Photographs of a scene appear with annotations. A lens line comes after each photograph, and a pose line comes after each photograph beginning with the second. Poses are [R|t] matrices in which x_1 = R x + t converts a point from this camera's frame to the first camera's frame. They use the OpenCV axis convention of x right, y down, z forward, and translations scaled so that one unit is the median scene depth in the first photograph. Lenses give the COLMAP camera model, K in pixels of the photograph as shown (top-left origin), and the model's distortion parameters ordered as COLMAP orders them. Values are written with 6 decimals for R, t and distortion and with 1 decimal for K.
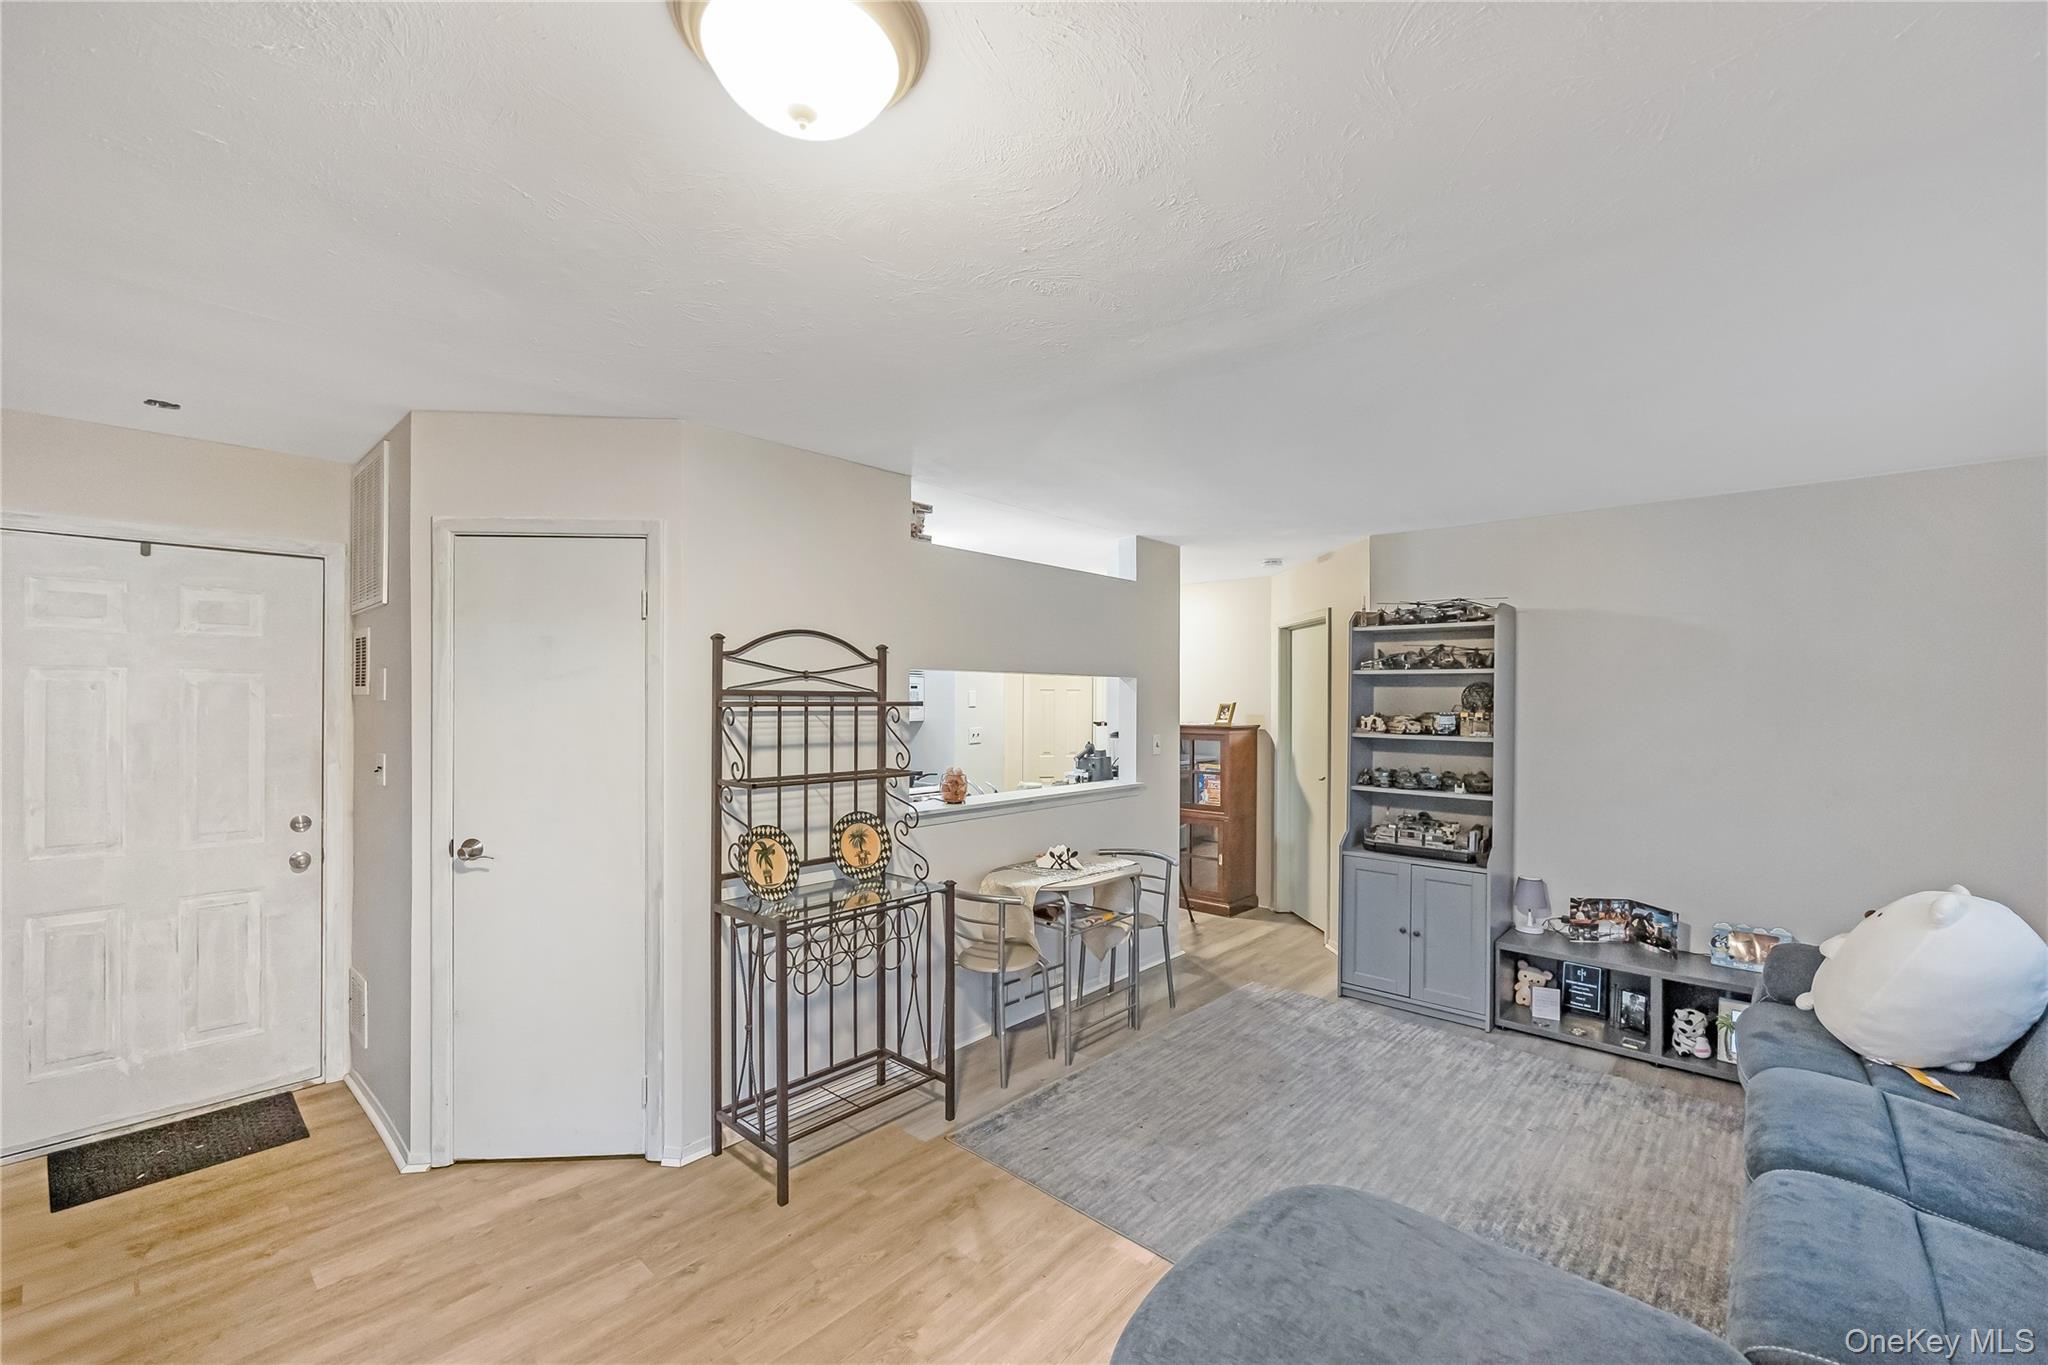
lens RADIAL K [[834.5, 0, 1042.0], [0, 834.5, 681.7], [0, 0, 1]] dist [0.000965, 0.000301]
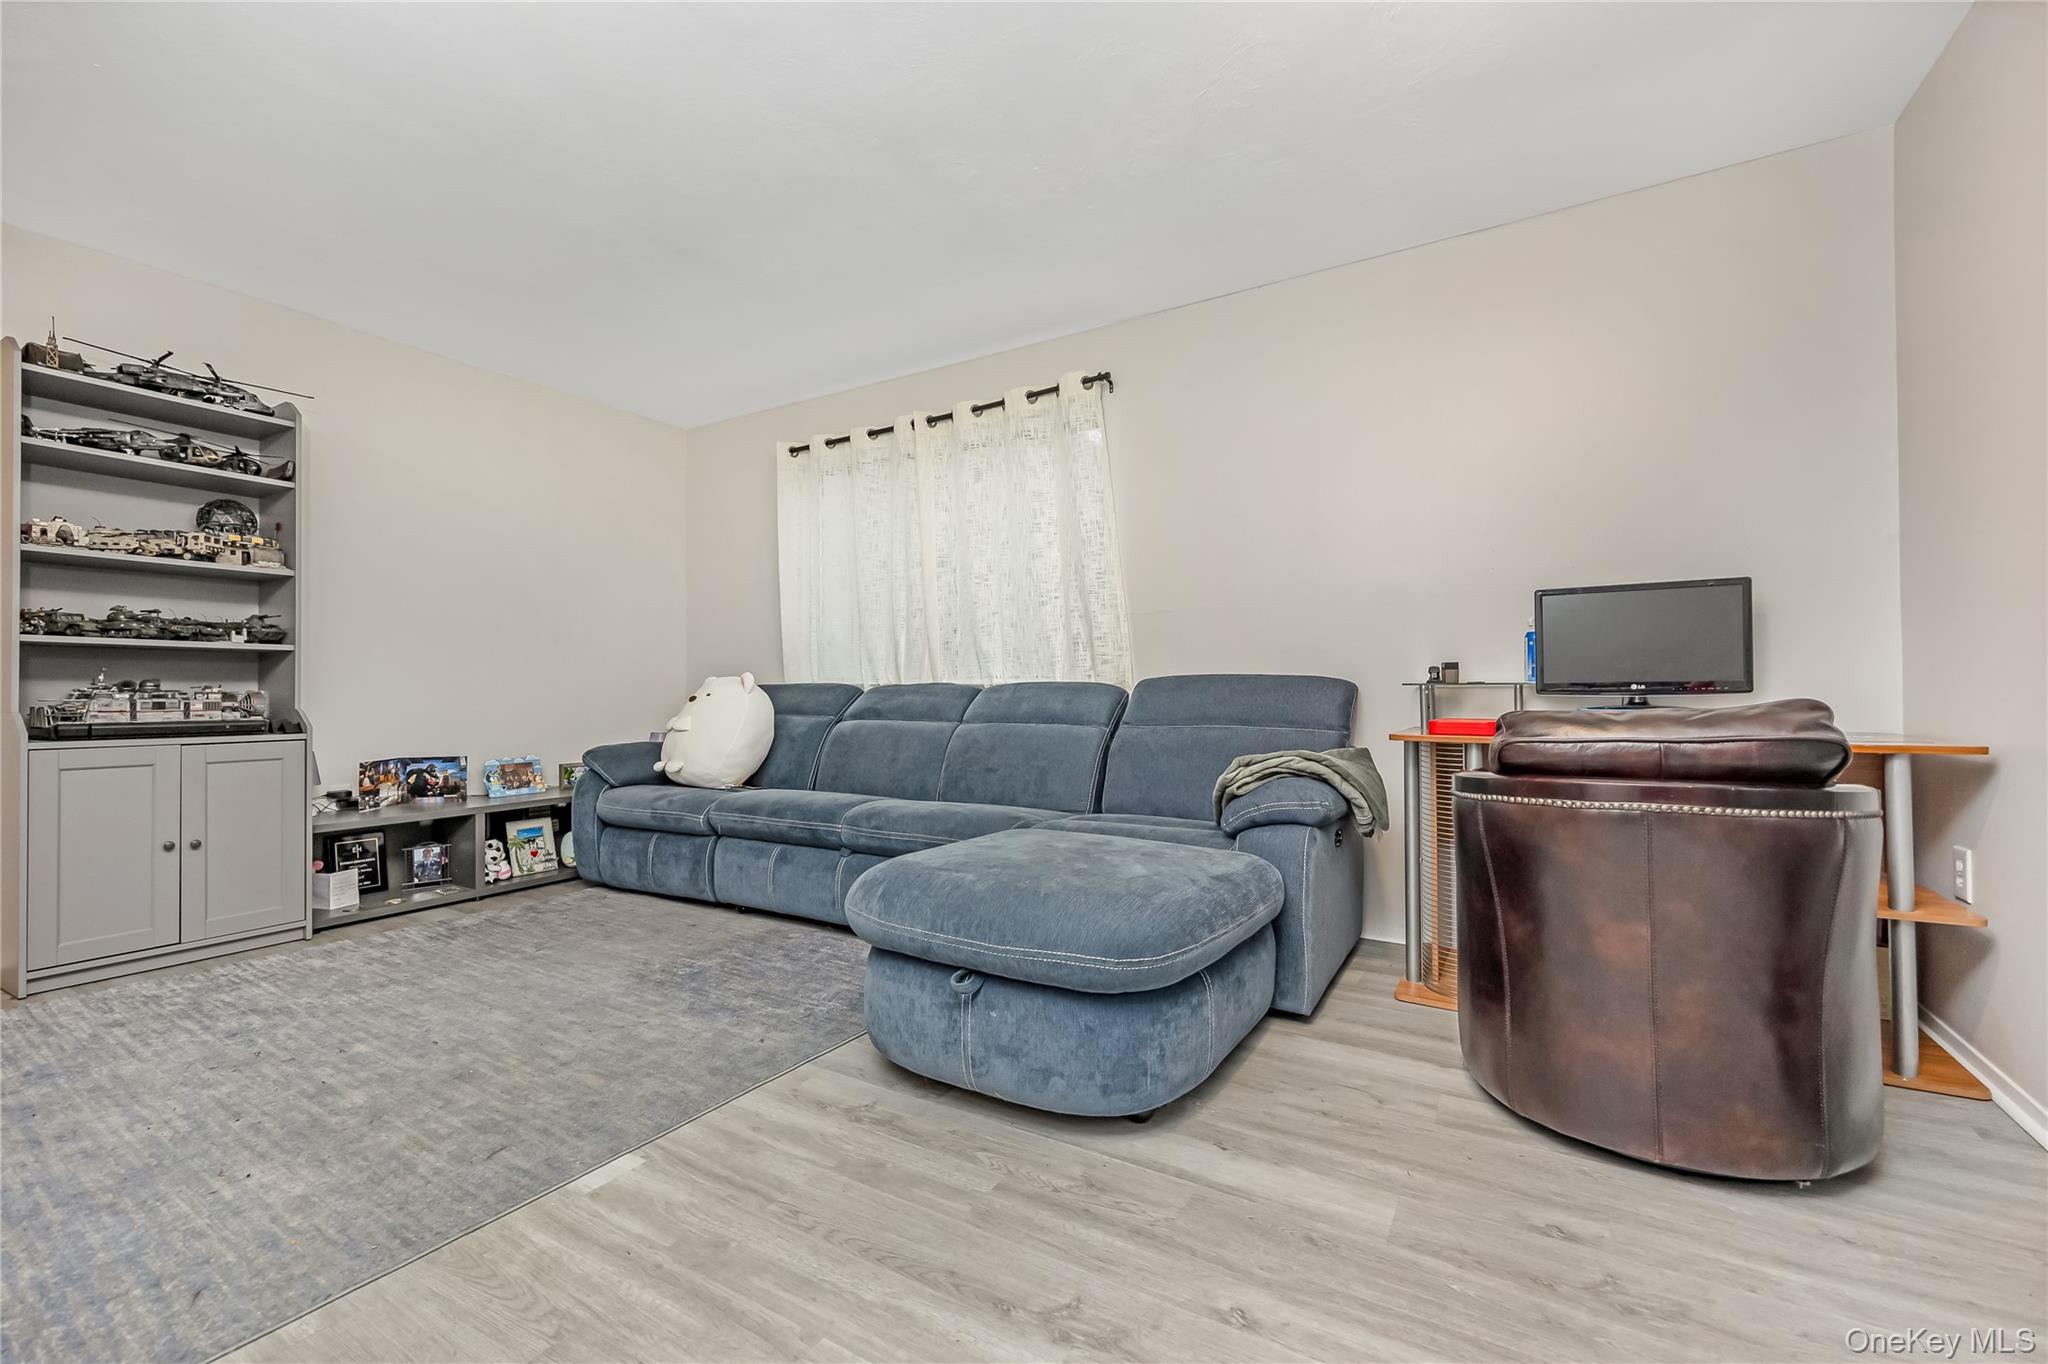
lens RADIAL K [[834.5, 0, 1042.0], [0, 834.5, 681.2], [0, 0, 1]] dist [0.000965, 0.000301]
pose [[-0.197344, 0.001321, 0.980333, -0.435399], [-0.015137, 0.999876, -0.004395, 0.195793], [-0.980217, -0.015706, -0.197300, 0.556419]]
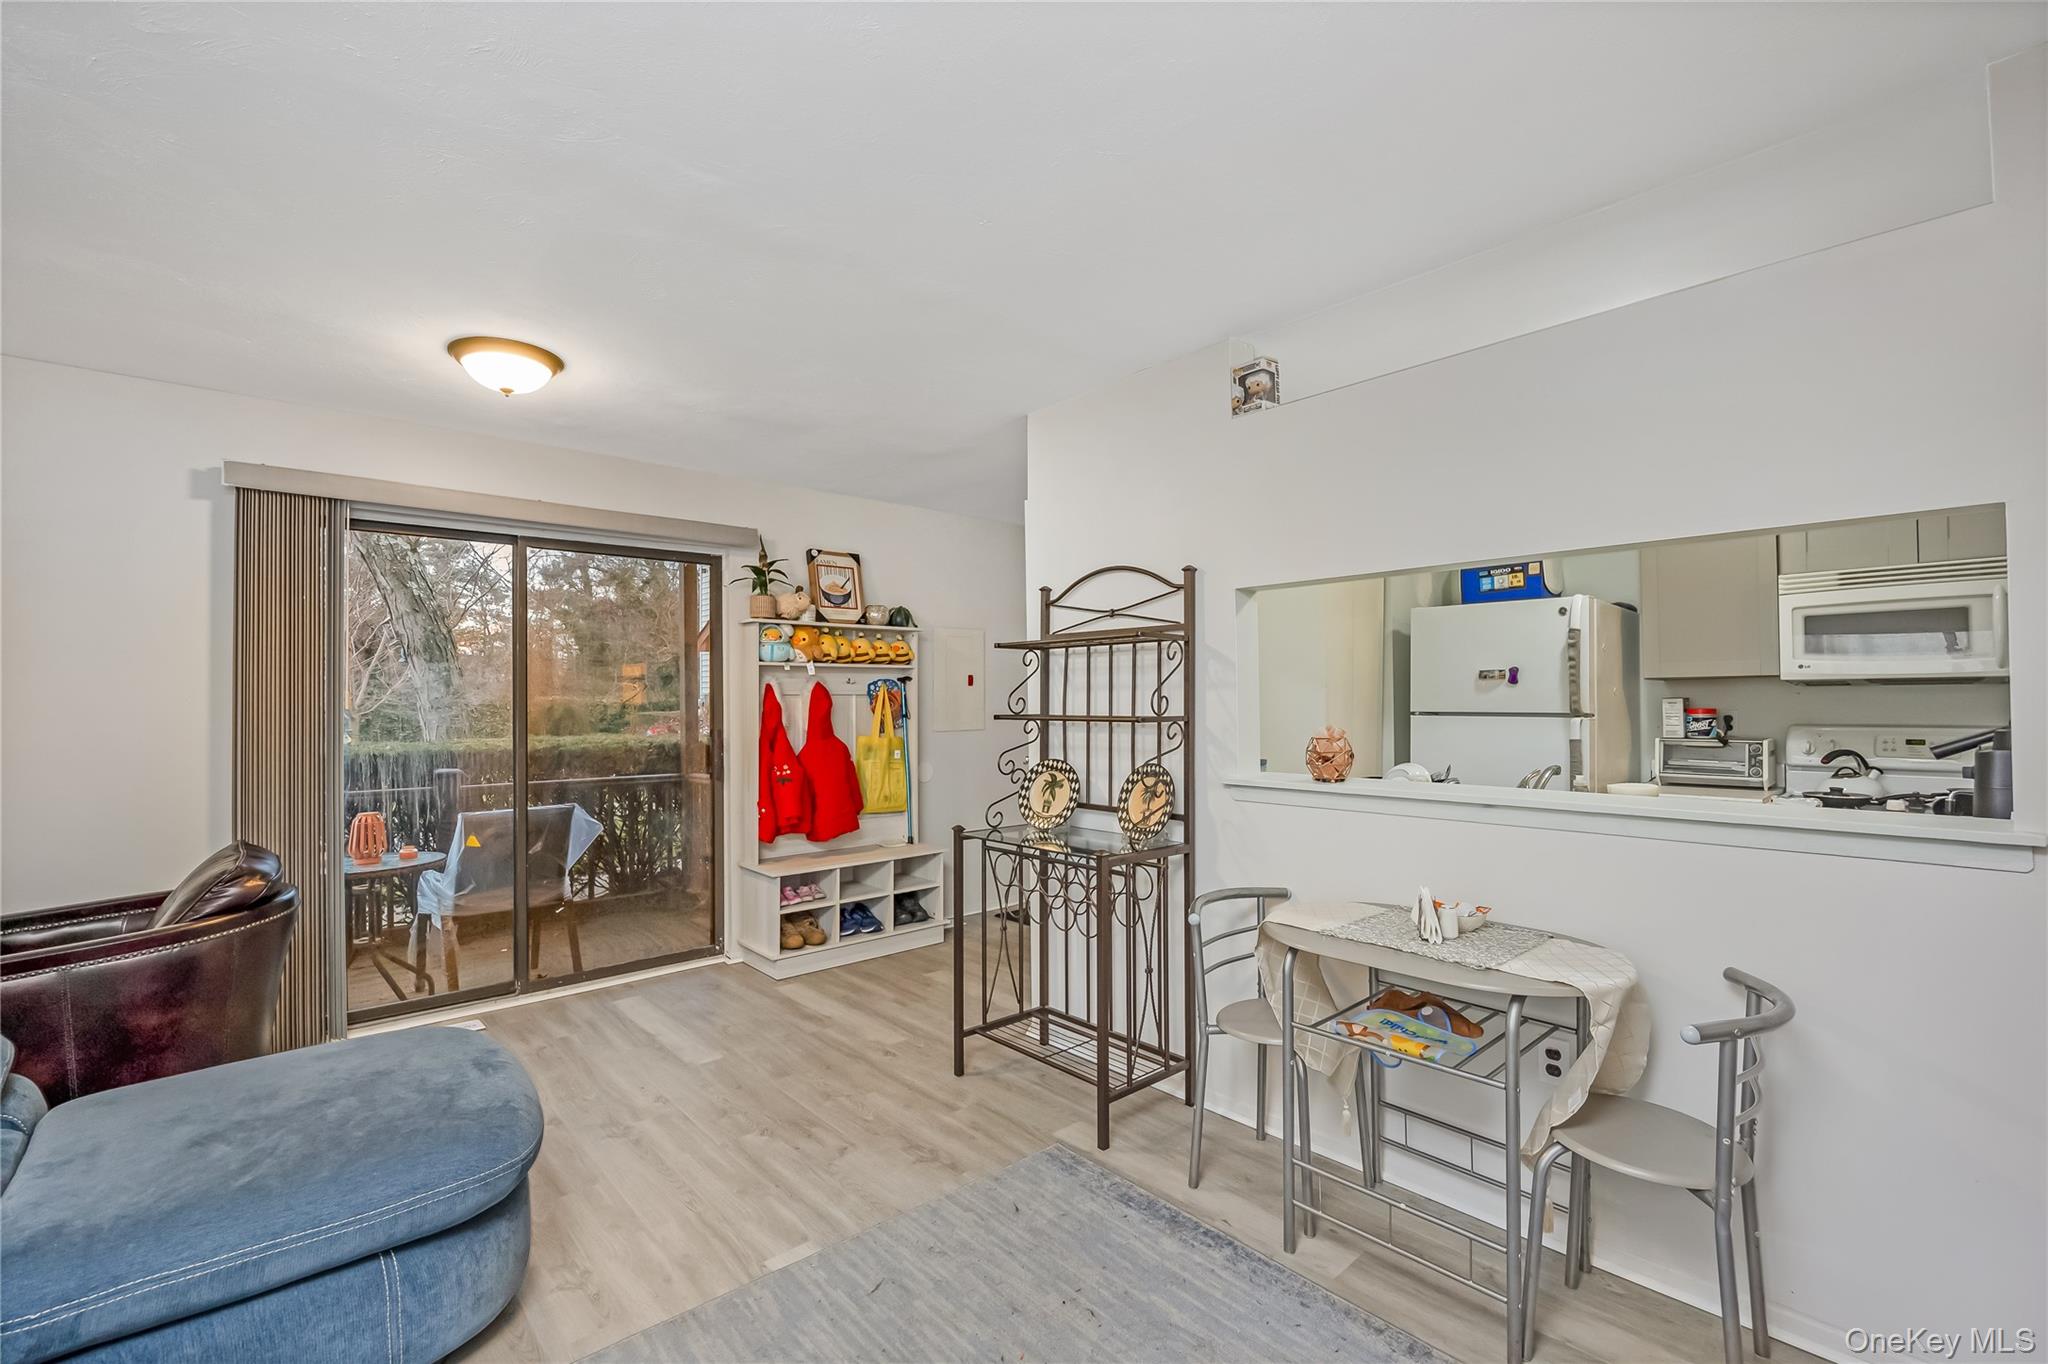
lens RADIAL K [[886.3, 0, 1024.0], [0, 886.3, 682.0], [0, 0, 1]] dist [-0.001262, -0.000006]
pose [[-0.113977, -0.024171, -0.993189, 0.688804], [0.024616, 0.999328, -0.027145, 0.089704], [0.993178, -0.027542, -0.113305, 0.943808]]
